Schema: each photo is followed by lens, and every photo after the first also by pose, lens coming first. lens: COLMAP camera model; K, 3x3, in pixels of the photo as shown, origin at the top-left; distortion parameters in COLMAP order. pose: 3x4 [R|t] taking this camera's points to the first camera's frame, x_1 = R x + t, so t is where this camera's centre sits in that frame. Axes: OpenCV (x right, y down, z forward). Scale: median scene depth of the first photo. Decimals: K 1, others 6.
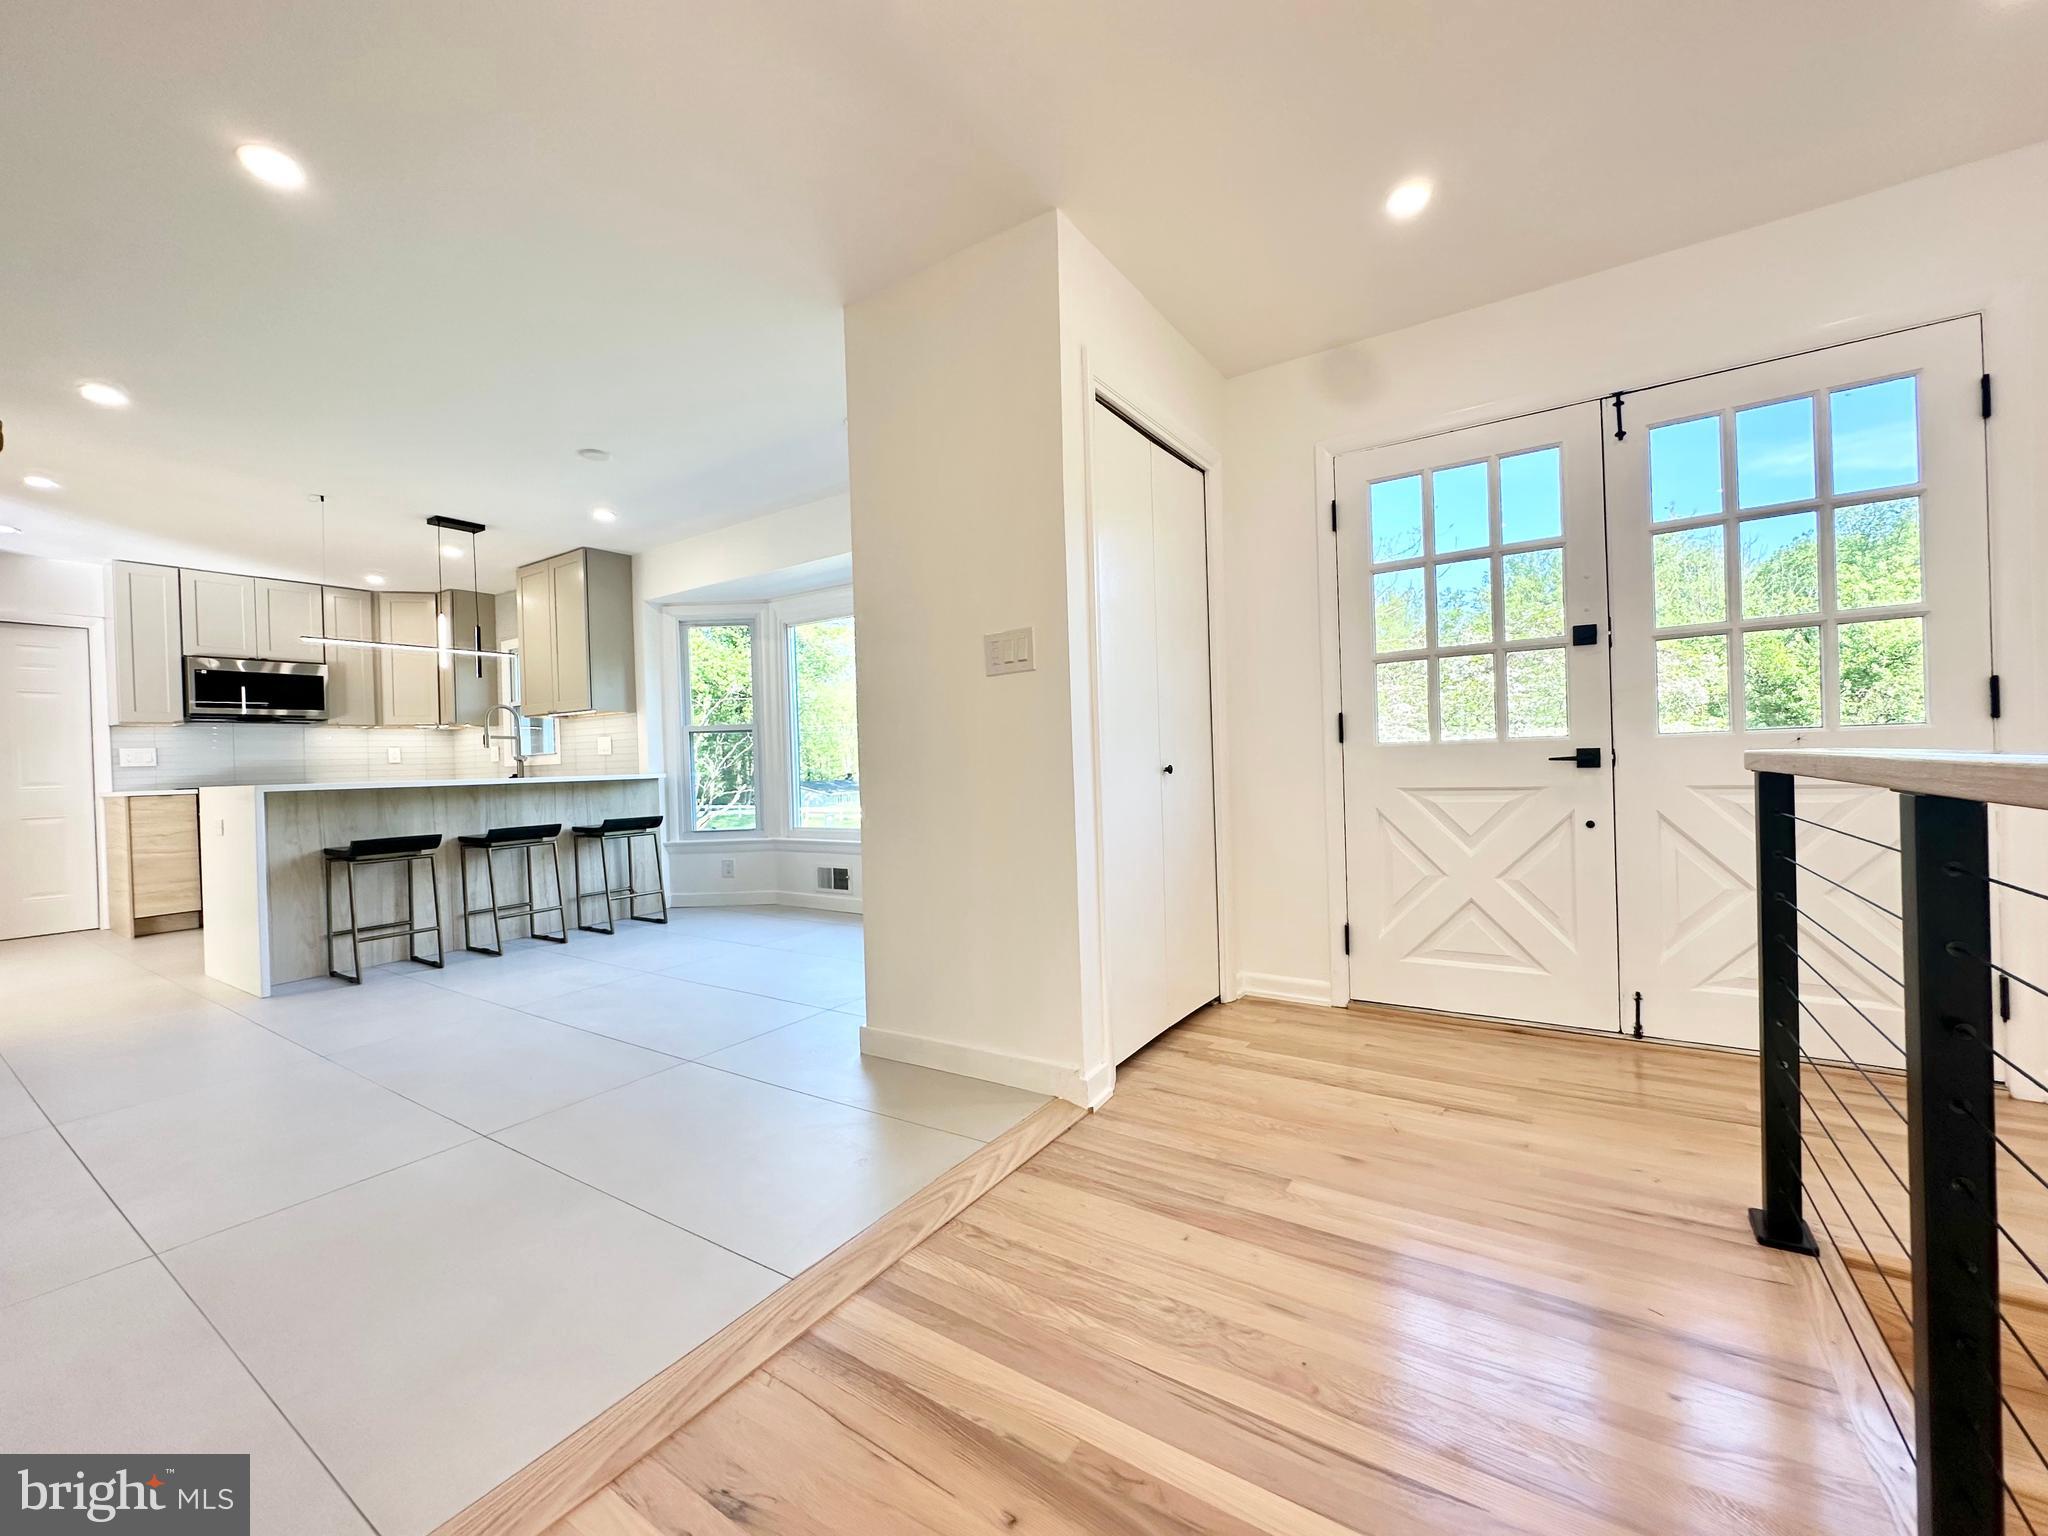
lens RADIAL K [[822.3, 0, 1021.4], [0, 822.3, 755.9], [0, 0, 1]] dist [-0.003165, 0.000561]
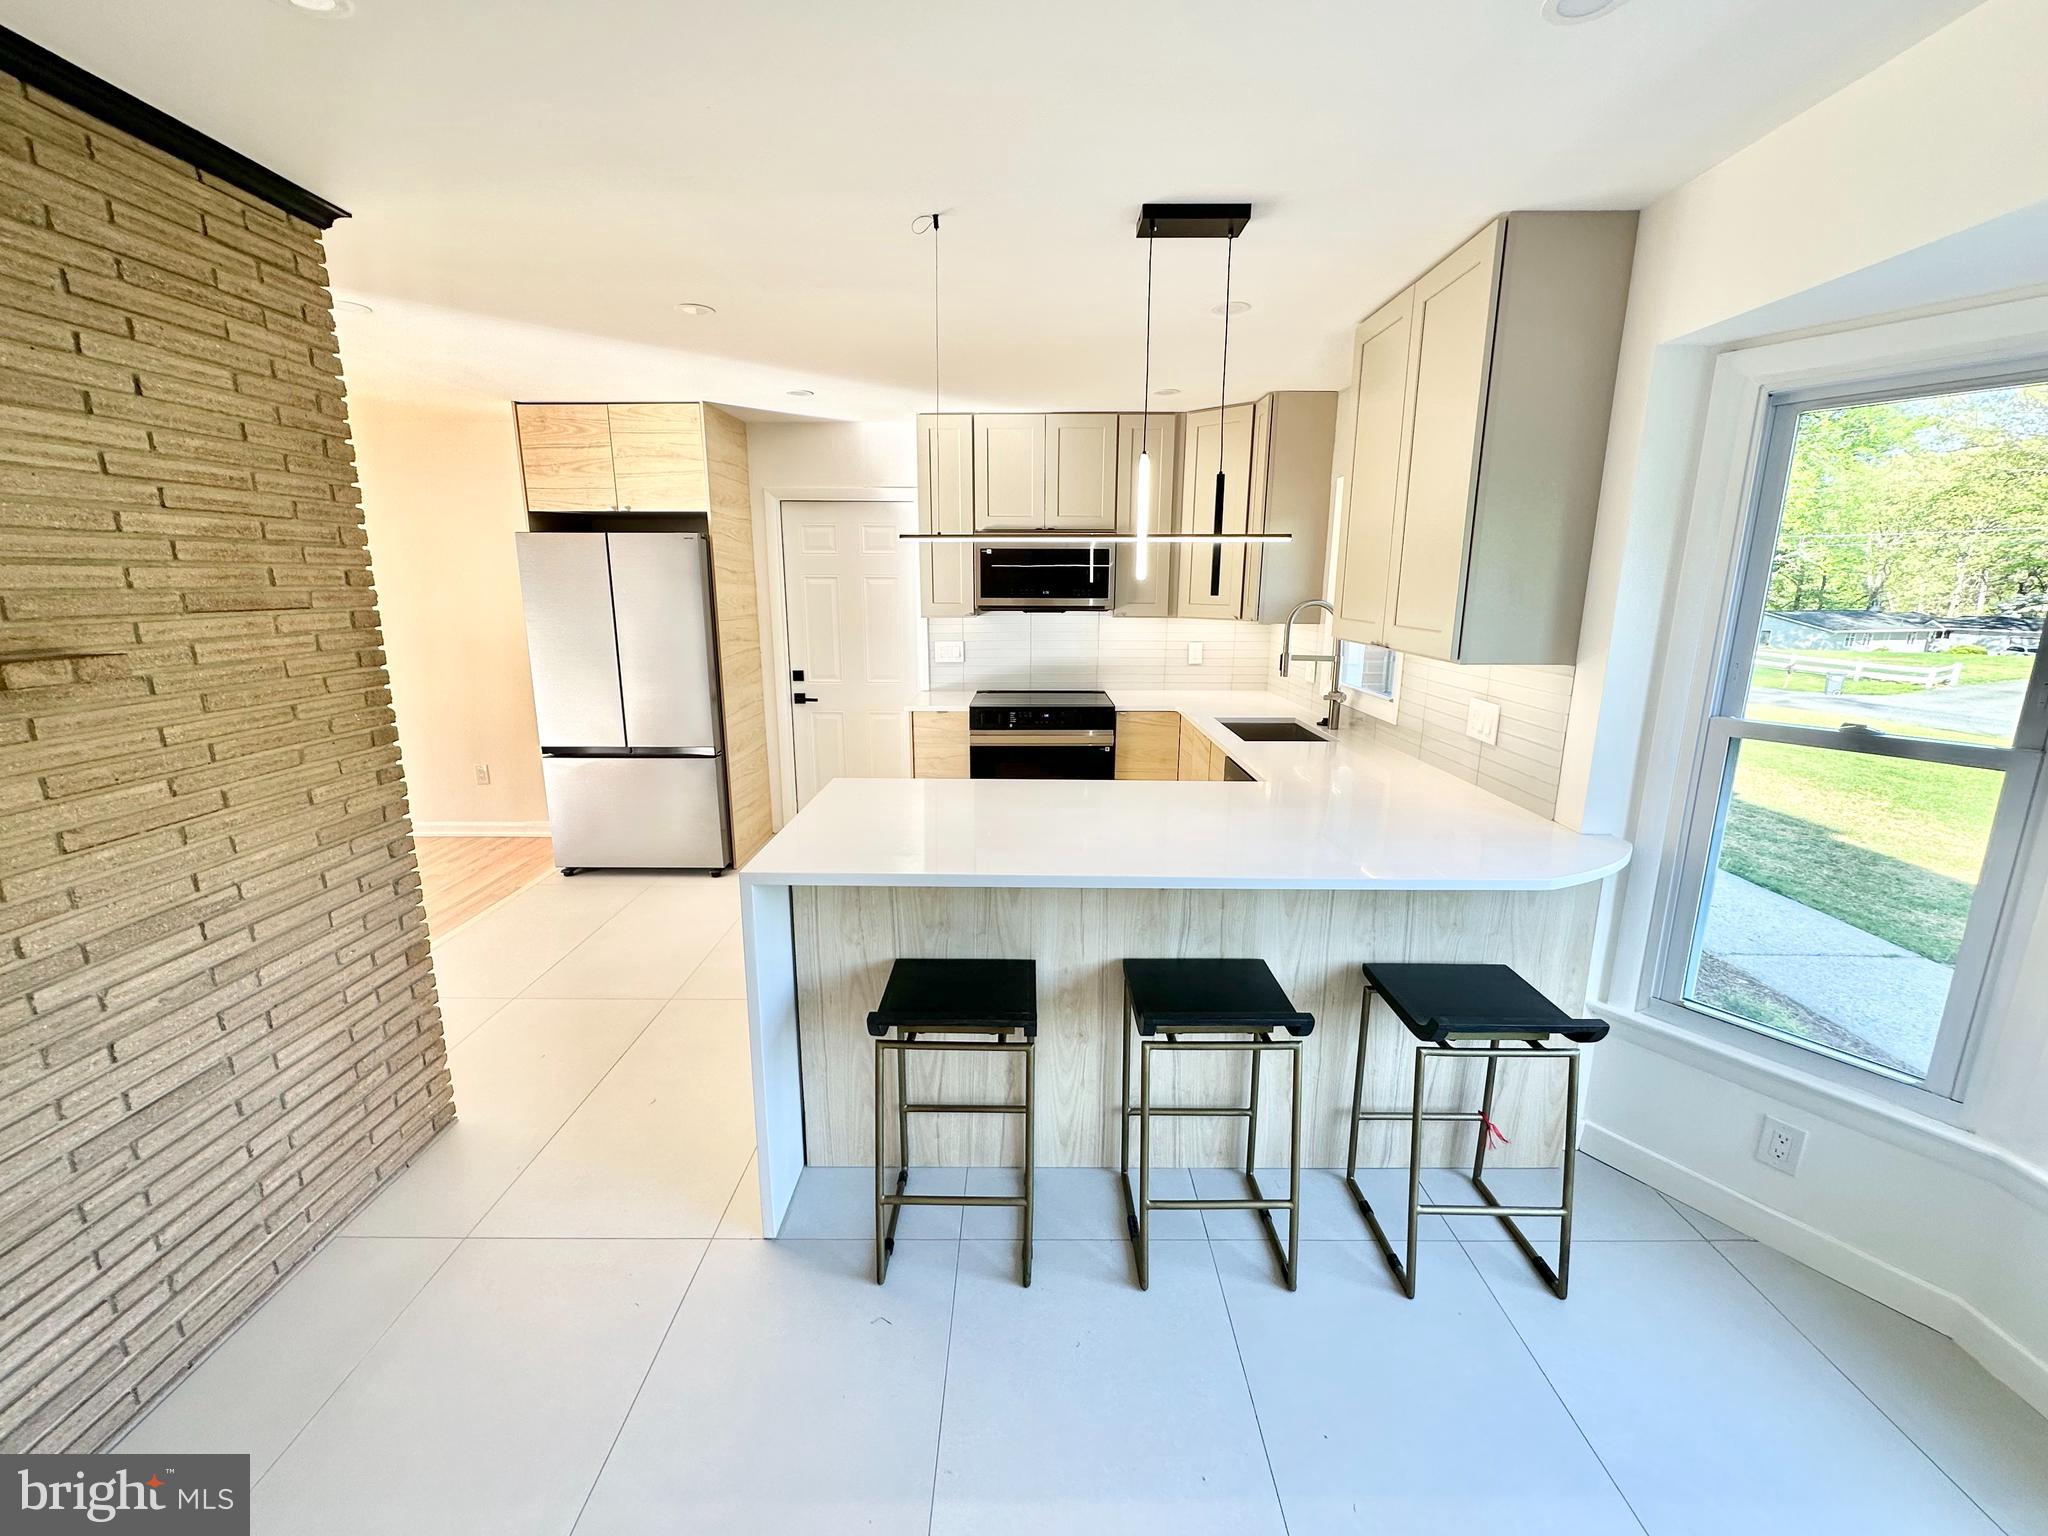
lens RADIAL K [[822.3, 0, 1031.9], [0, 822.3, 764.7], [0, 0, 1]] dist [-0.003165, 0.000561]
pose [[0.551310, 0.217964, -0.805326, -0.287066], [-0.016427, 0.967919, 0.250725, -0.100661], [0.834139, -0.124998, 0.537204, 0.571935]]
